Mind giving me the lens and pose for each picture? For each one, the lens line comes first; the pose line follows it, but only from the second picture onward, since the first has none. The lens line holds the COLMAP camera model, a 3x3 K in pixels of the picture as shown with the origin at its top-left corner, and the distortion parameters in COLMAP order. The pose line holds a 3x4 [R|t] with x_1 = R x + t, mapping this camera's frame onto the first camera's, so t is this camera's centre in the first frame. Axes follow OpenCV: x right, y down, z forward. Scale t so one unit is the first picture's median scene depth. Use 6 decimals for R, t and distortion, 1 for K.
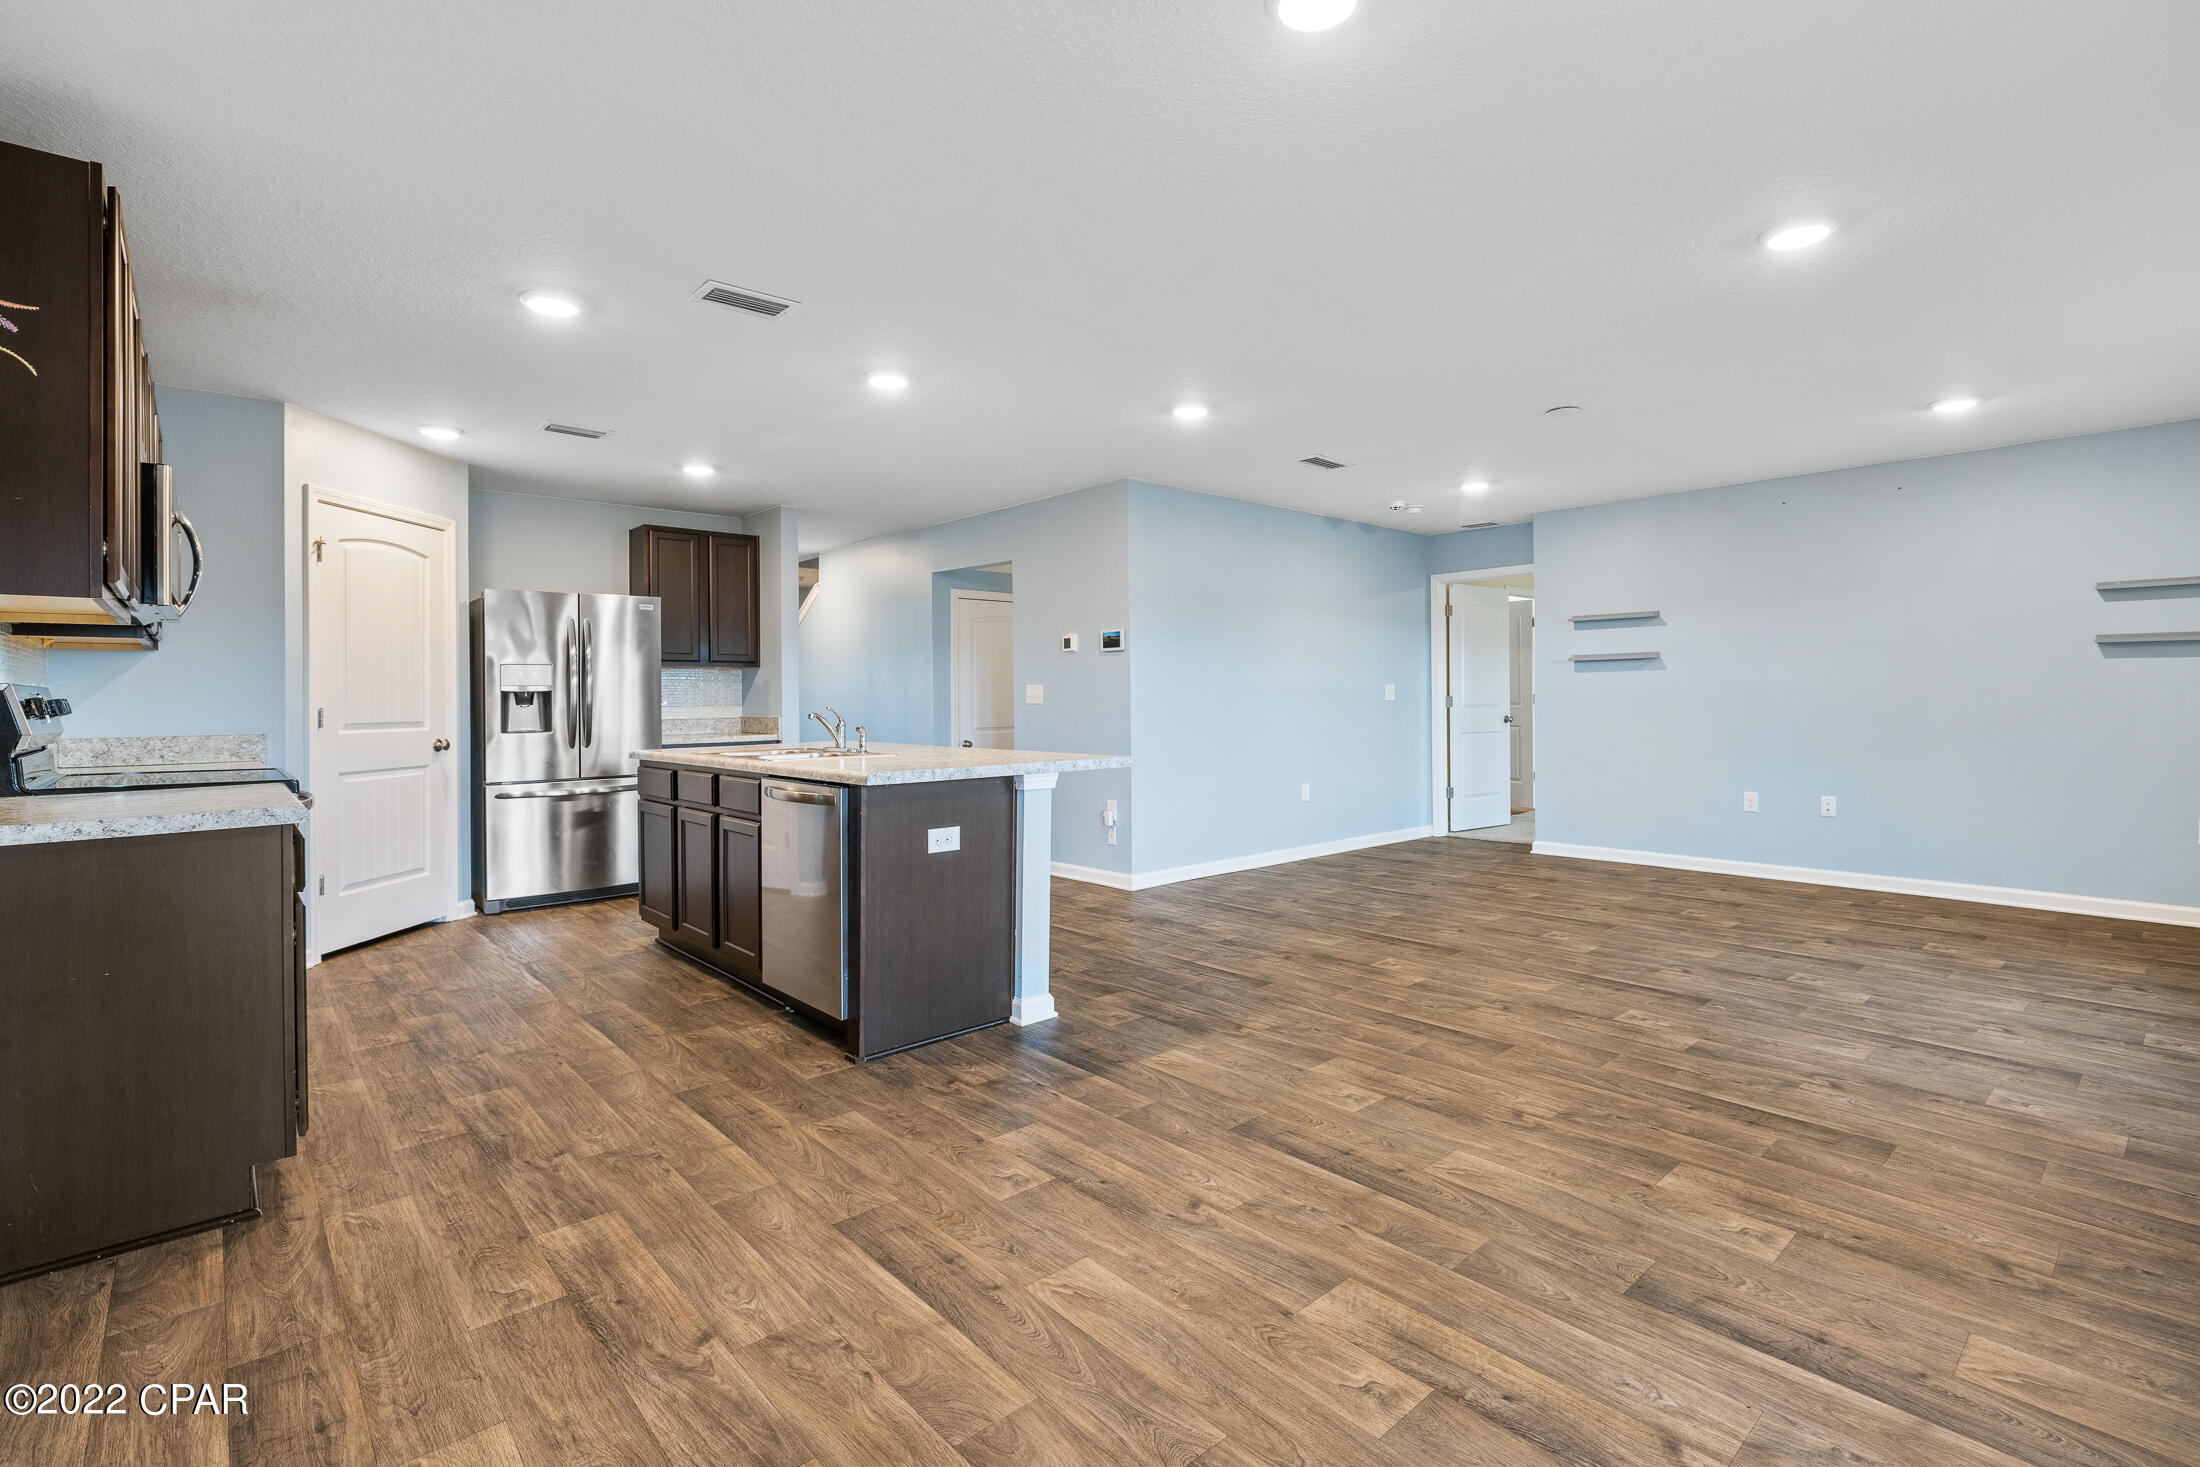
lens RADIAL K [[1009.4, 0, 1103.3], [0, 1009.4, 686.7], [0, 0, 1]] dist [-0.004875, -0.000189]
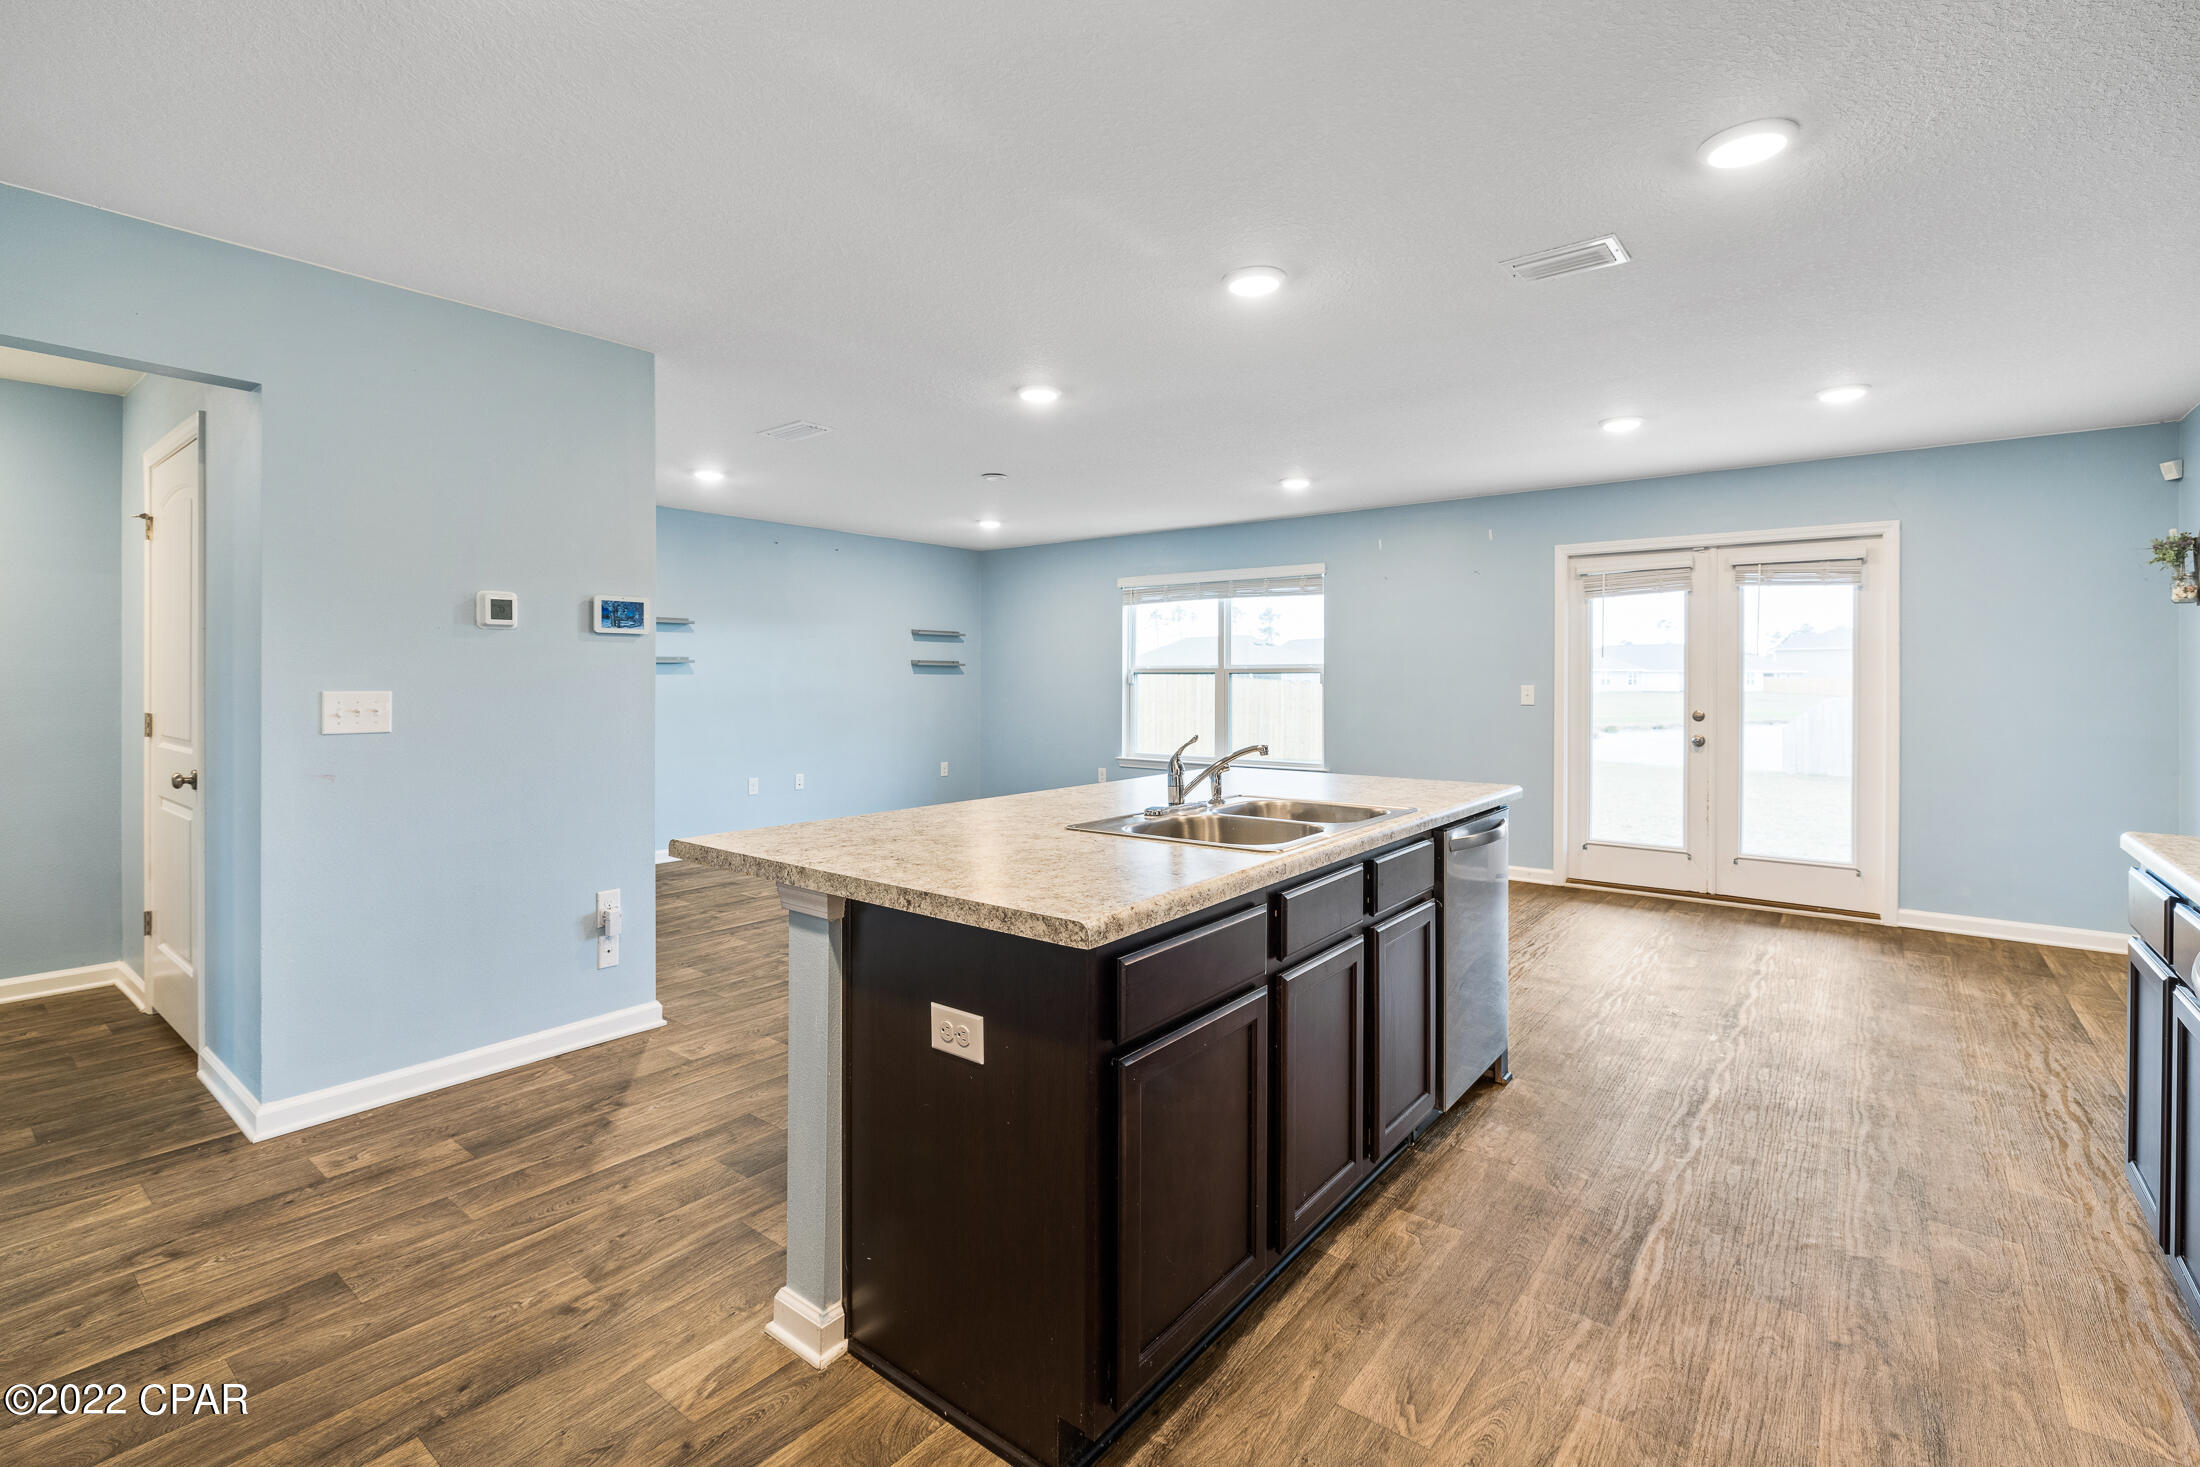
lens RADIAL K [[1009.4, 0, 1103.3], [0, 1009.4, 686.7], [0, 0, 1]] dist [-0.004875, -0.000189]
pose [[-0.175408, 0.000229, 0.984496, -0.838343], [-0.009139, 0.999957, -0.001861, -0.008146], [-0.984453, -0.009324, -0.175398, 1.114607]]
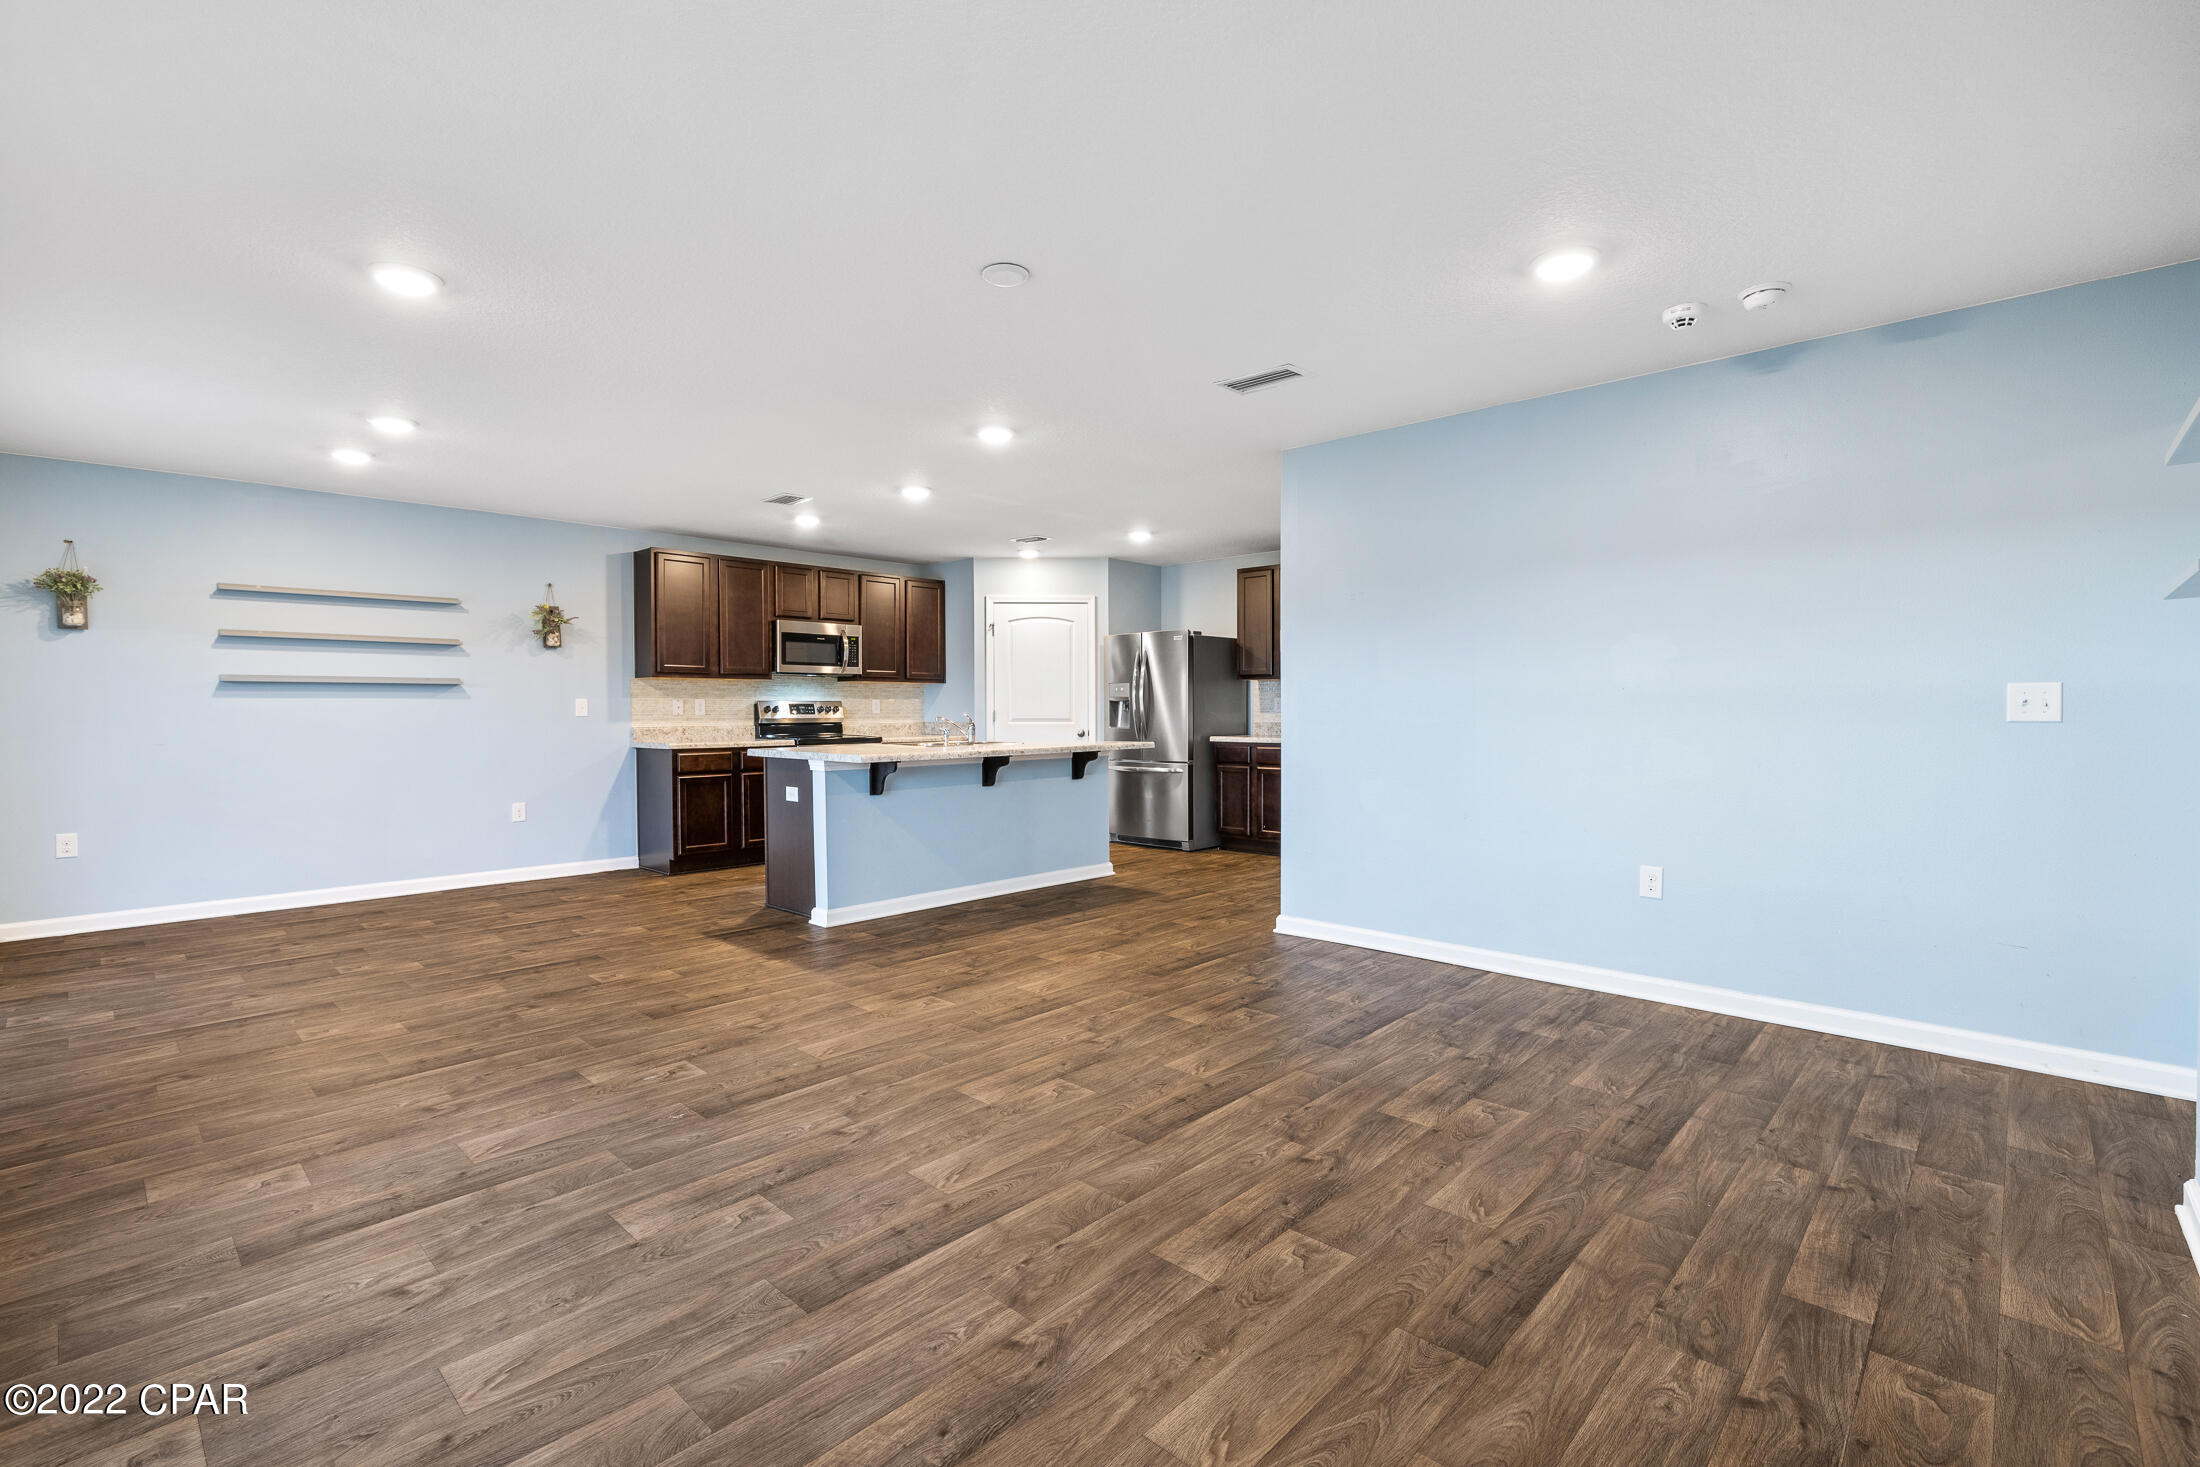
lens RADIAL K [[981.9, 0, 1081.6], [0, 981.9, 727.0], [0, 0, 1]] dist [-0.003465, -0.000044]
pose [[0.077547, 0.028863, -0.996571, 1.127469], [0.012537, 0.999474, 0.029922, -0.000625], [0.996910, -0.014814, 0.077144, 1.025284]]
